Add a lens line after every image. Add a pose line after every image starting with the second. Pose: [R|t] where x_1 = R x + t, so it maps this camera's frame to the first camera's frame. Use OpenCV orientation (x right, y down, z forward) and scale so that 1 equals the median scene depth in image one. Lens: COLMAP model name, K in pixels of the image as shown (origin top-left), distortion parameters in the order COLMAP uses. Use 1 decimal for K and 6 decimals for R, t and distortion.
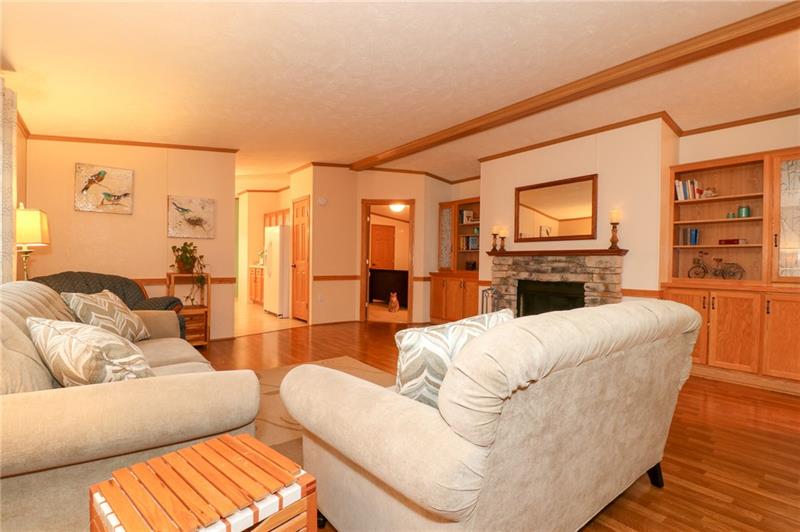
lens RADIAL K [[391.3, 0, 394.5], [0, 391.3, 265.1], [0, 0, 1]] dist [-0.003720, -0.001974]
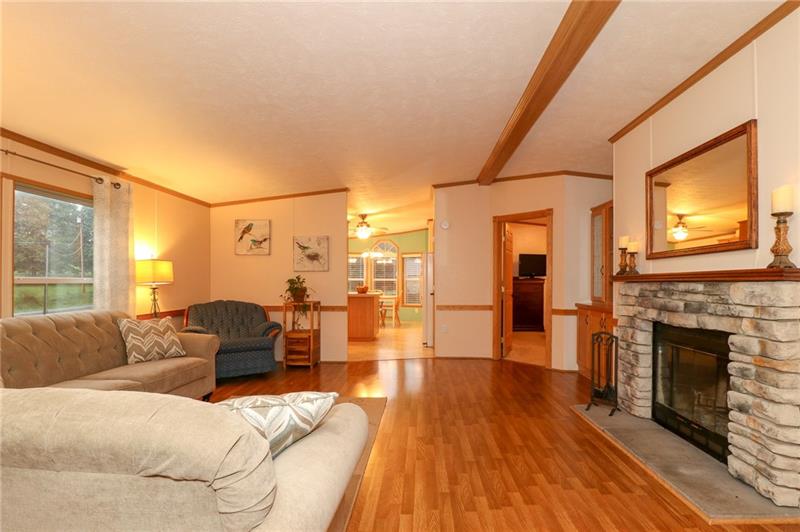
lens RADIAL K [[391.3, 0, 371.2], [0, 391.3, 279.9], [0, 0, 1]] dist [-0.003720, -0.001974]
pose [[0.757166, -0.020812, -0.652891, 0.404887], [0.005772, 0.999666, -0.025172, -0.014510], [0.653197, 0.015291, 0.757033, 0.261508]]
